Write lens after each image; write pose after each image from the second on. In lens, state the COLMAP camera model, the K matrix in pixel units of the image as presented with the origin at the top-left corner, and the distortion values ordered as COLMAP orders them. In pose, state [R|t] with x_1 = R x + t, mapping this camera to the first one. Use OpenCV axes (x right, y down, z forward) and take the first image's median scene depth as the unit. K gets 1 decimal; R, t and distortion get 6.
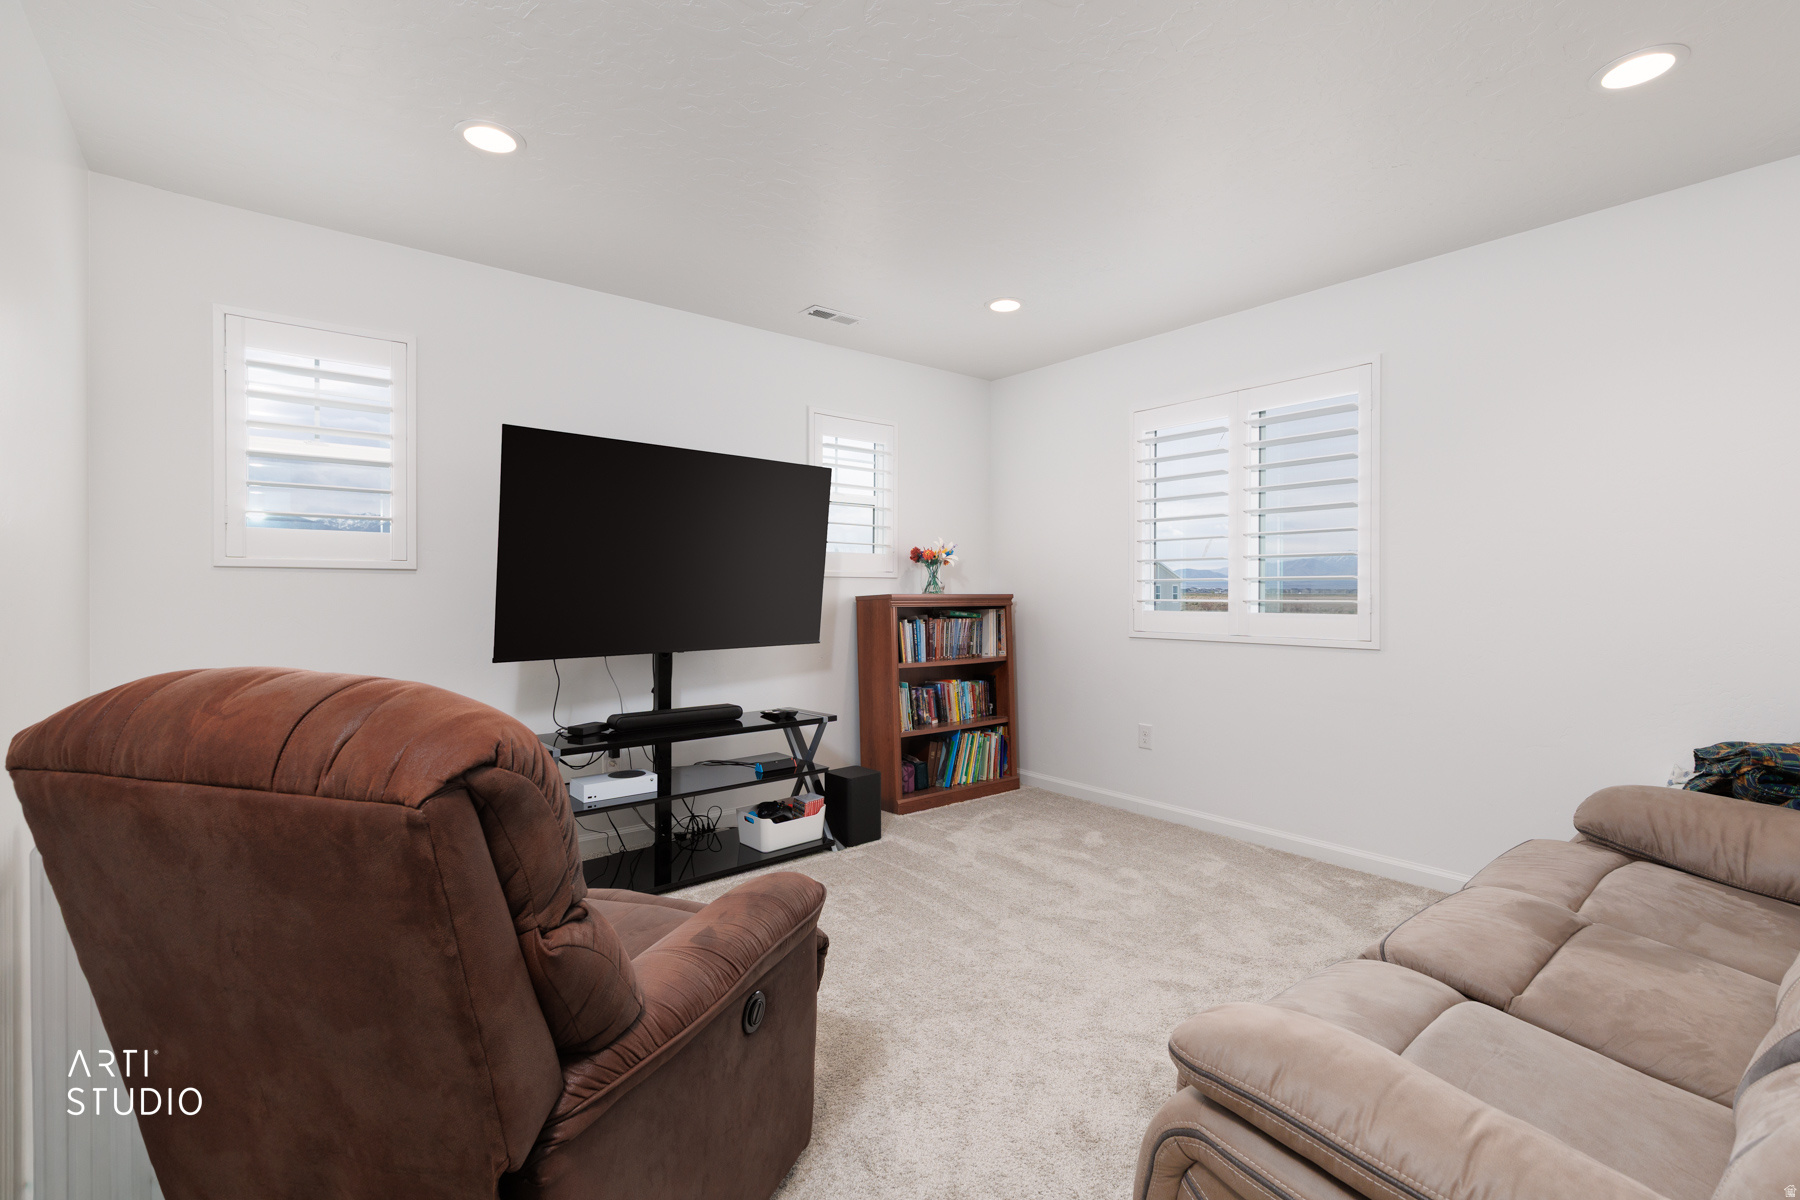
lens RADIAL K [[815.4, 0, 897.5], [0, 815.4, 600.3], [0, 0, 1]] dist [0.010932, -0.001906]
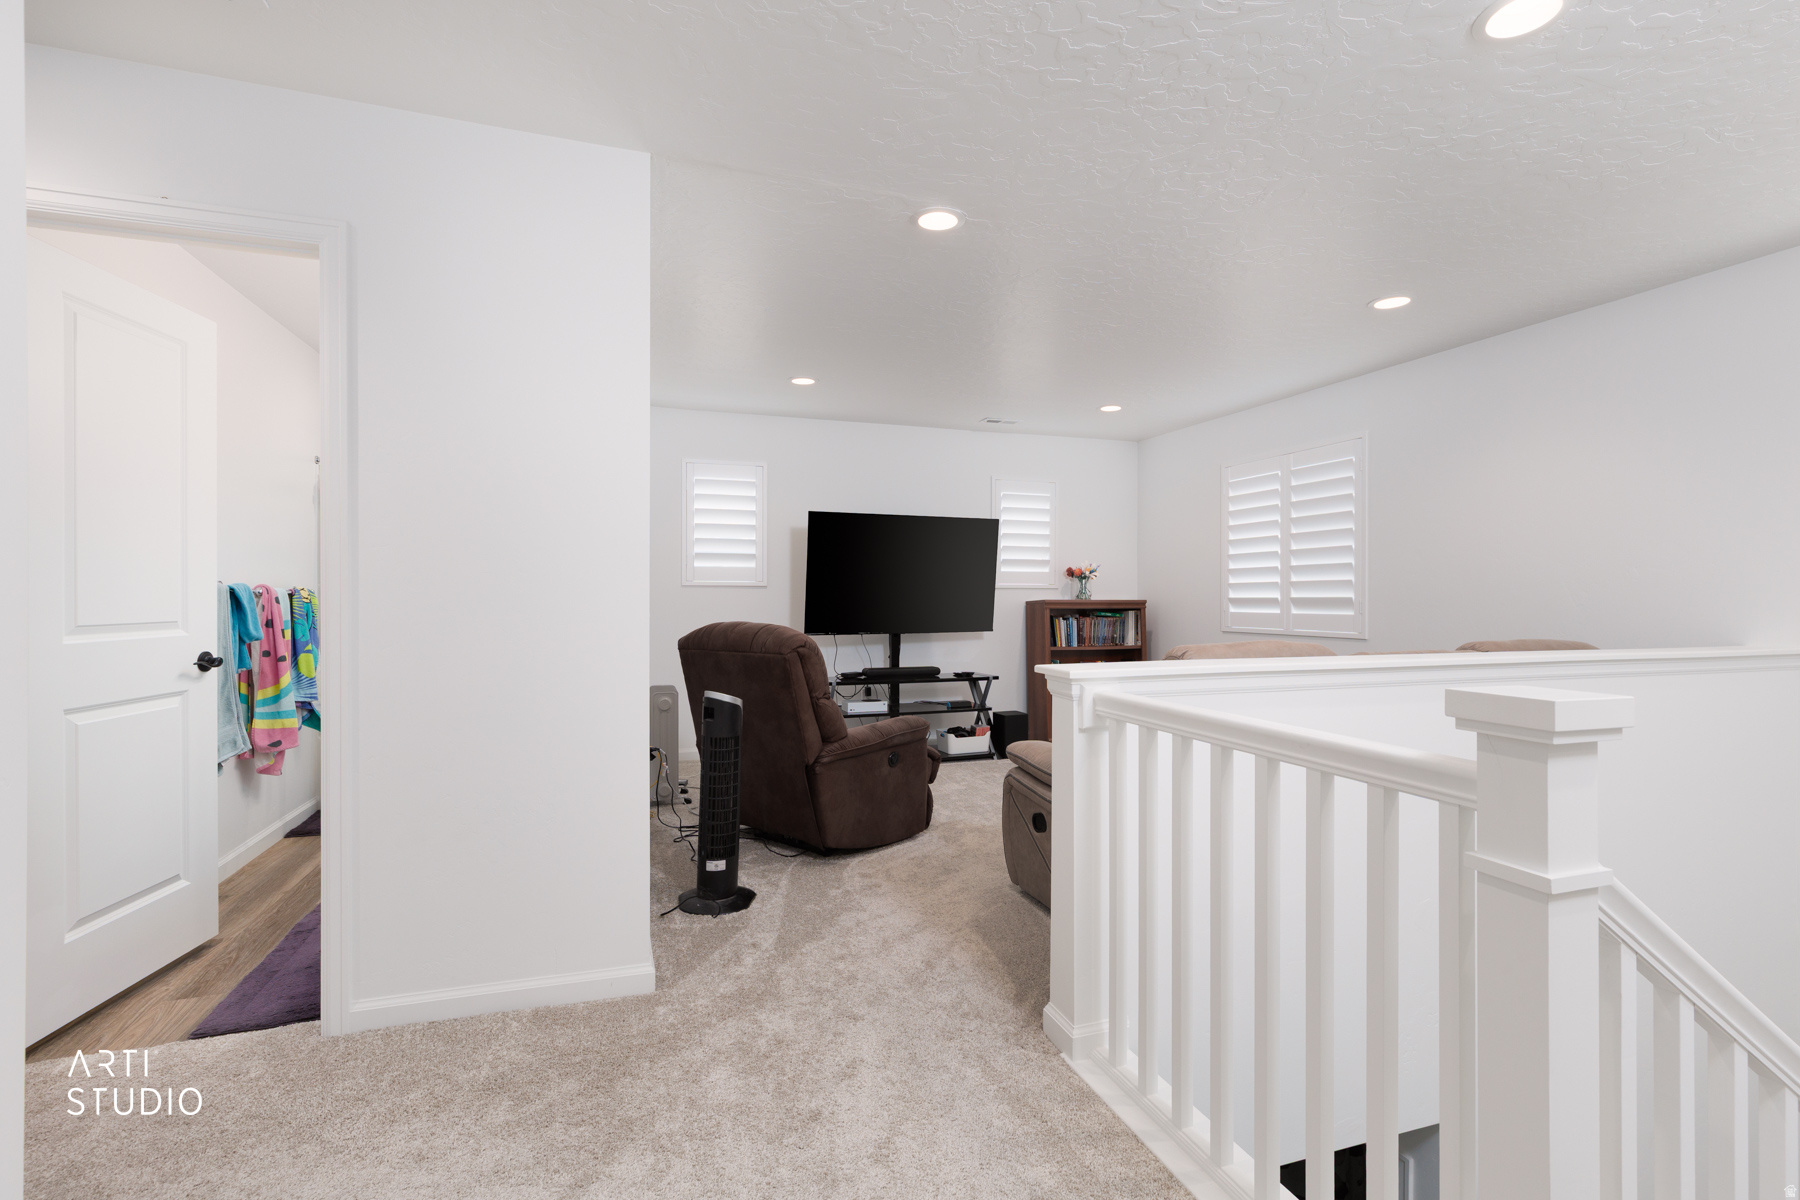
lens RADIAL K [[815.4, 0, 902.5], [0, 815.4, 598.8], [0, 0, 1]] dist [0.010932, -0.001906]
pose [[0.941683, 0.000393, -0.336501, 0.286616], [-0.003644, 0.999953, -0.009031, 0.006097], [0.336481, 0.009731, 0.941640, -0.570960]]
